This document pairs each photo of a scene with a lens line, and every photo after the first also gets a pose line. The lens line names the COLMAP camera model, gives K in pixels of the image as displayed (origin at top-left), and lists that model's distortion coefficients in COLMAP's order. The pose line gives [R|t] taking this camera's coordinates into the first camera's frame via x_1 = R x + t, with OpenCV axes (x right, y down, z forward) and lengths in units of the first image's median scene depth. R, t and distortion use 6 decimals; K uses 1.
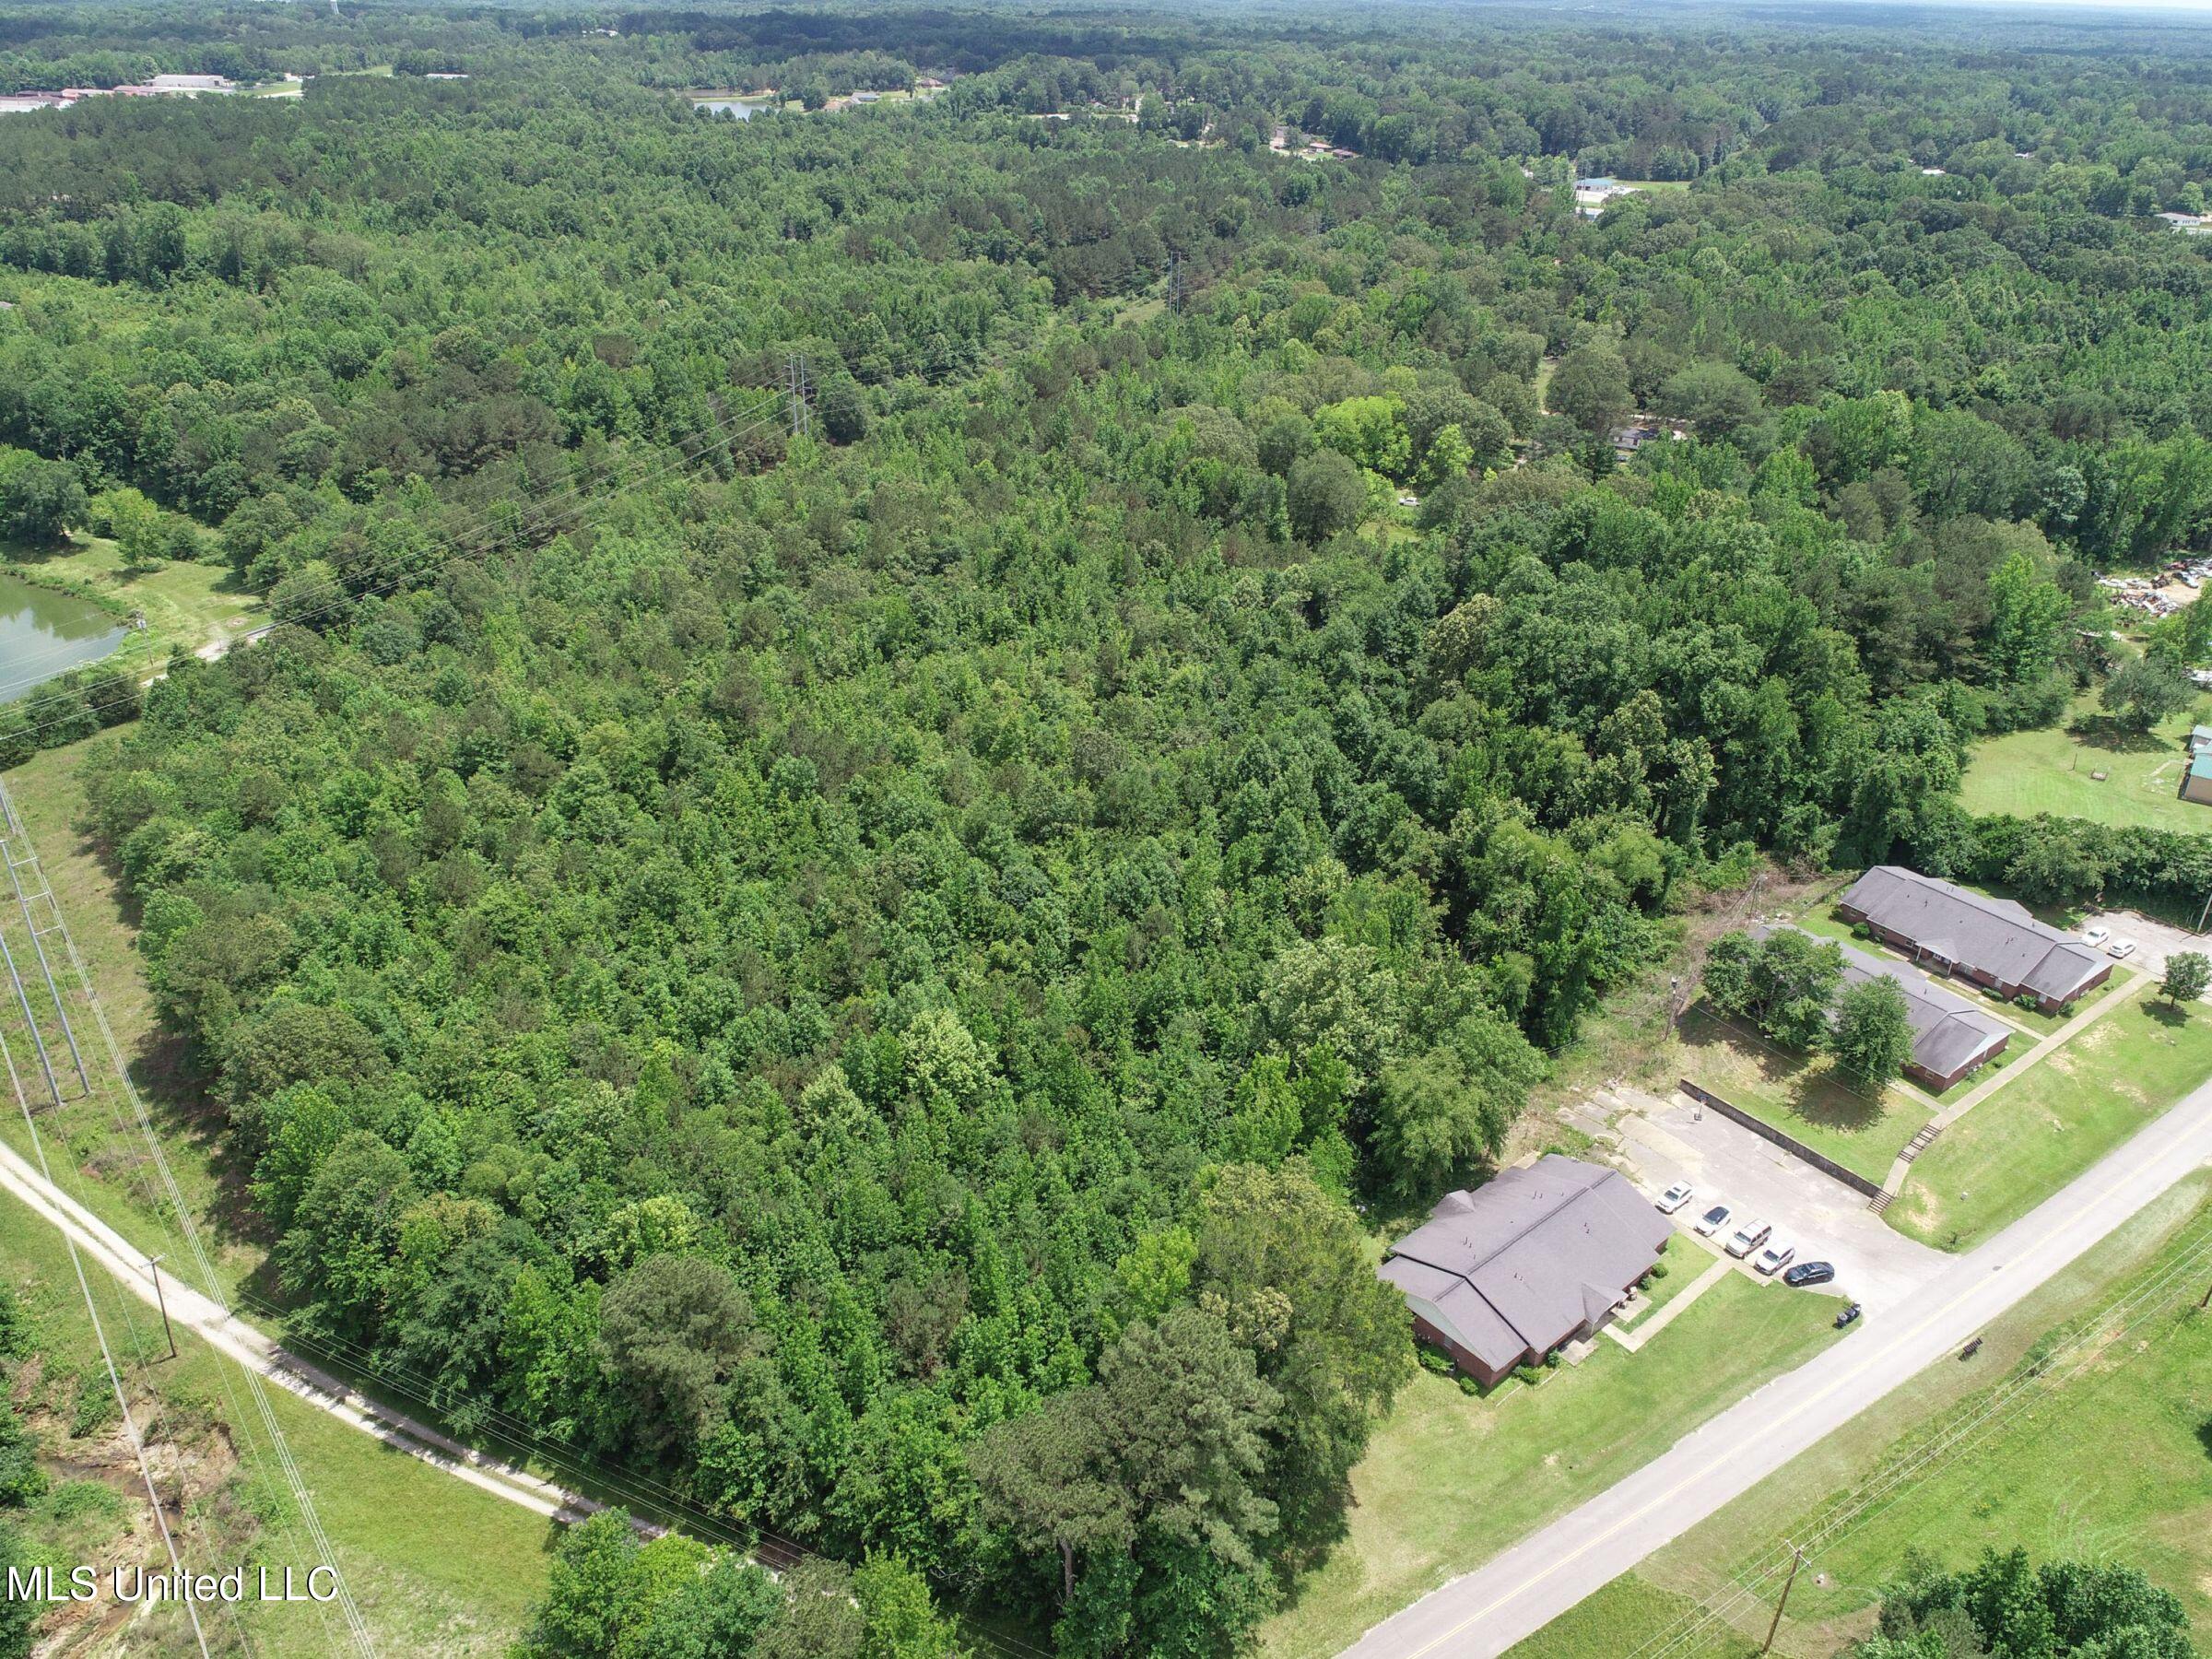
lens RADIAL K [[1545.3, 0, 1106.0], [0, 1545.3, 829.5], [0, 0, 1]] dist [0.003391, -0.005086]
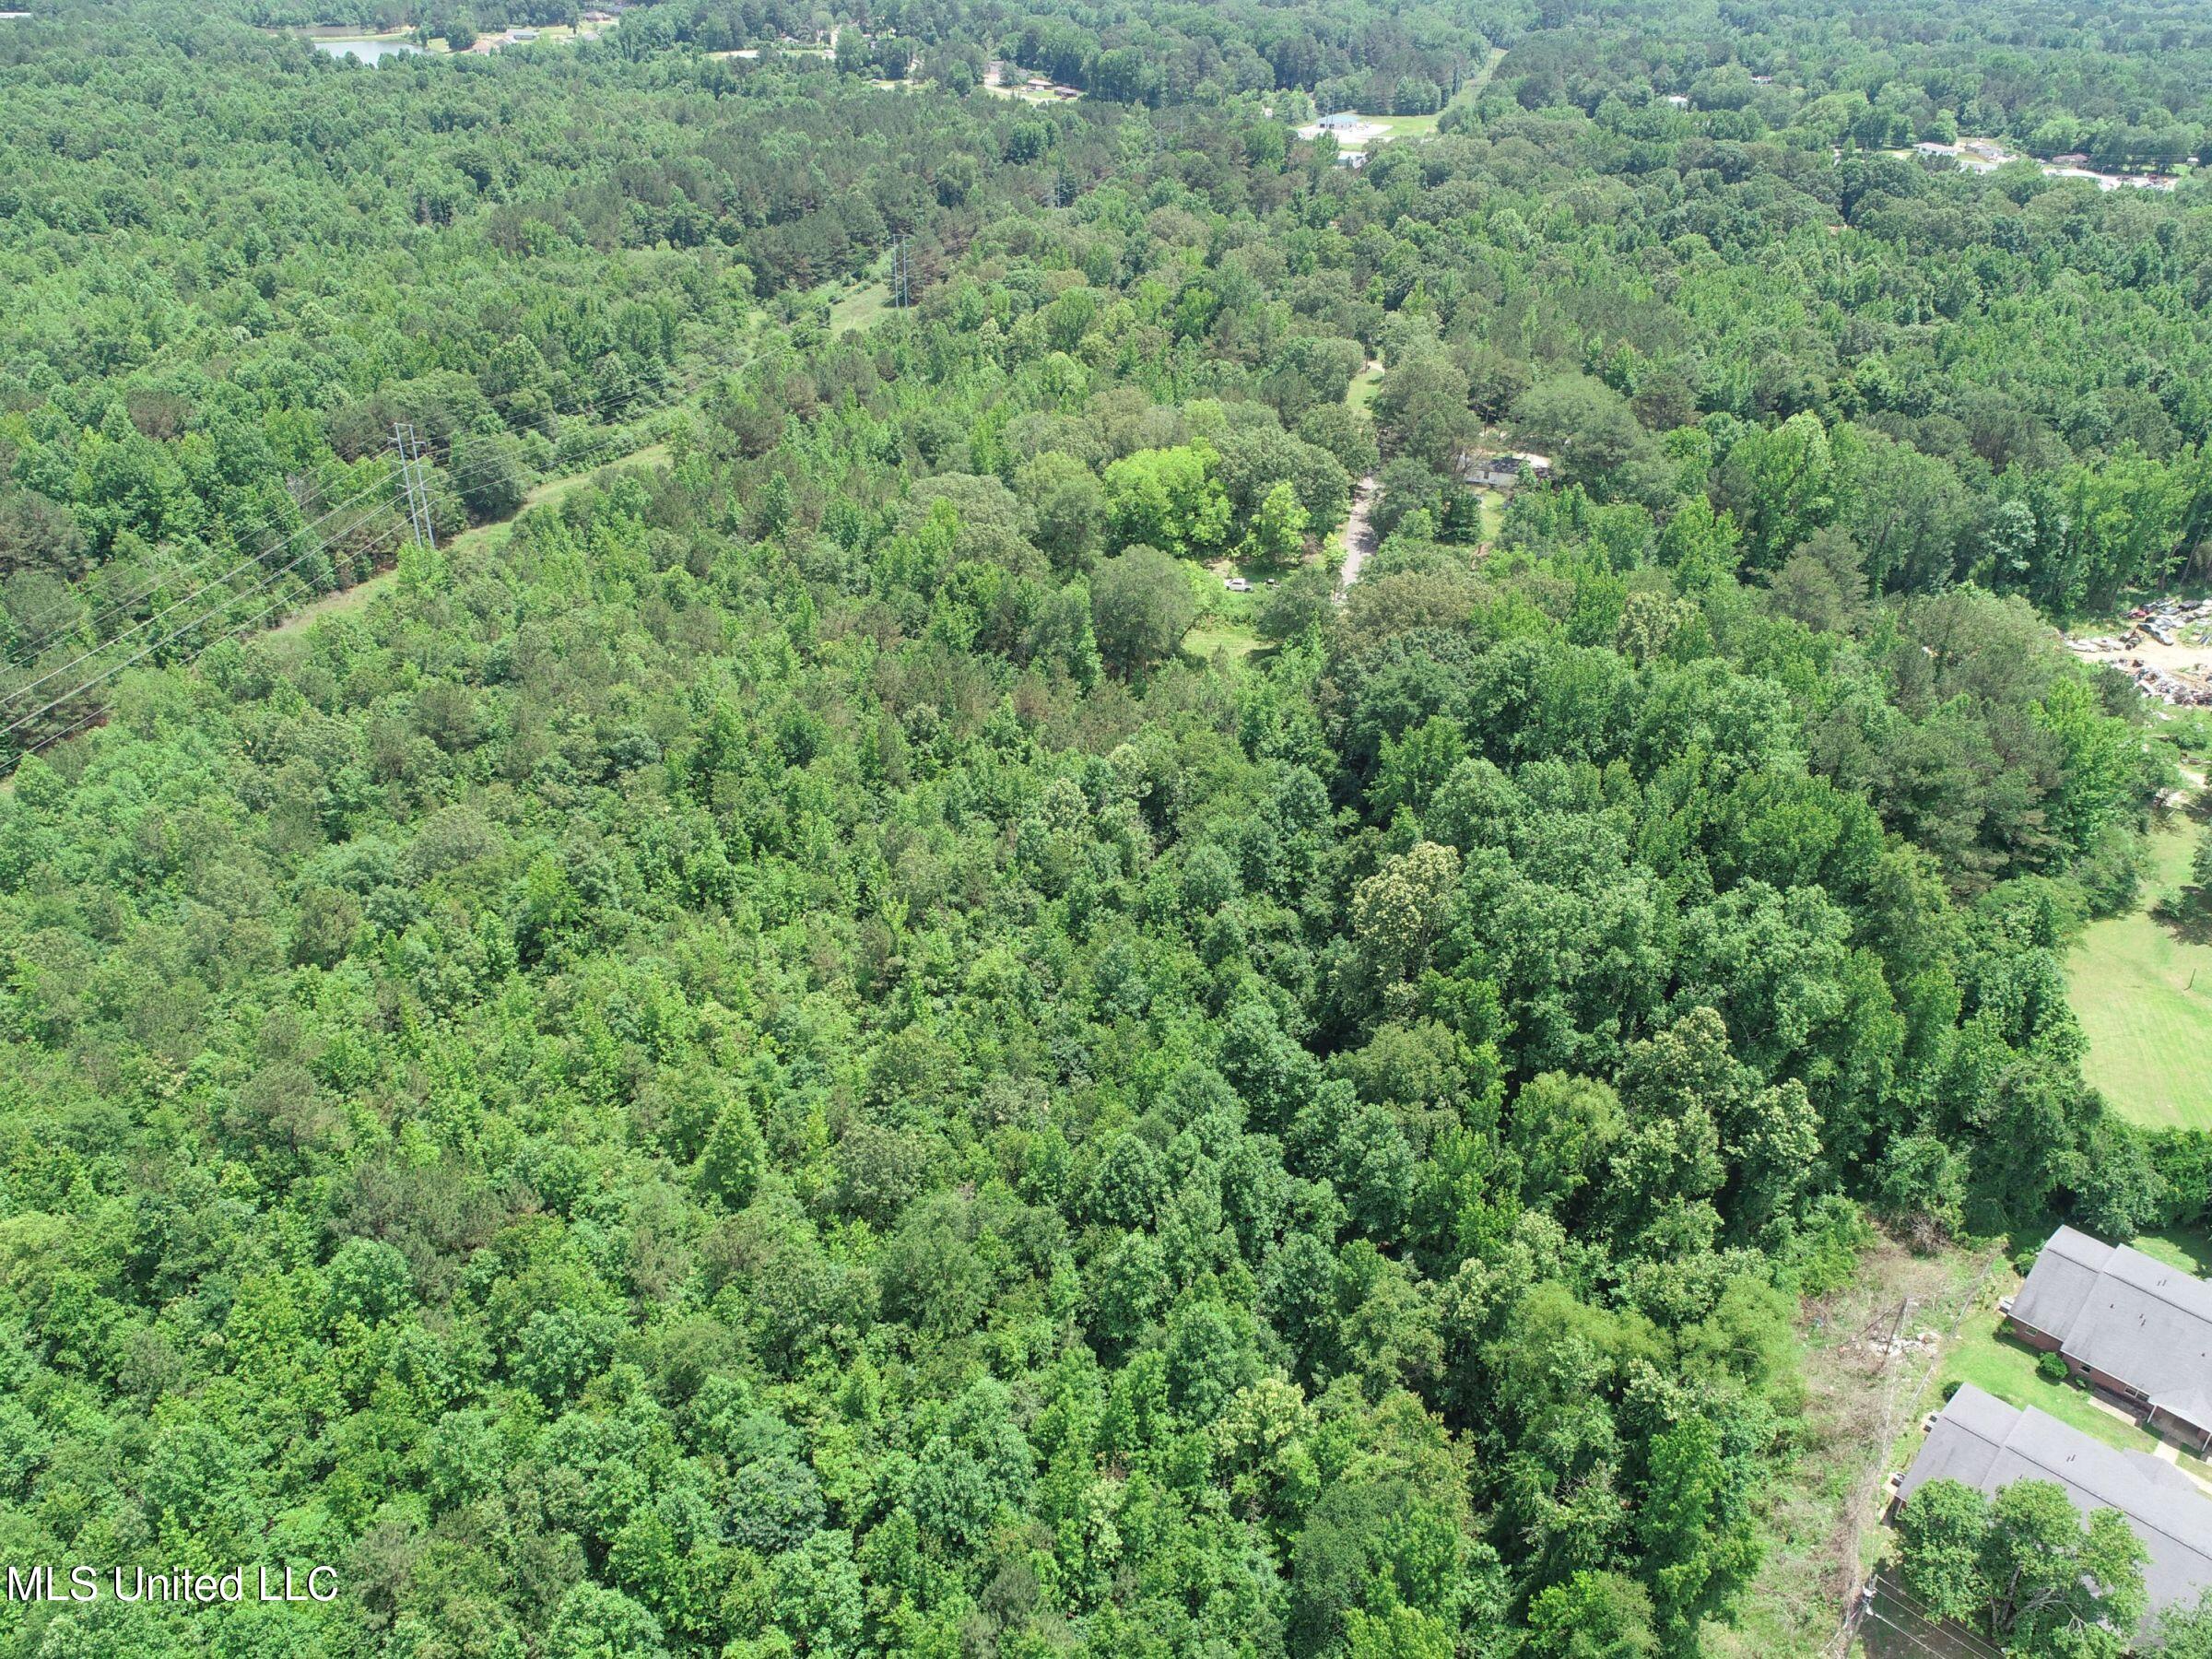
lens RADIAL K [[1580.3, 0, 1074.3], [0, 1580.3, 826.8], [0, 0, 1]] dist [0.000153, 0.001408]
pose [[0.987927, -0.079999, 0.132668, 0.000176], [0.076006, 0.996496, 0.034907, -0.110155], [-0.134995, -0.024402, 0.990546, 0.192983]]
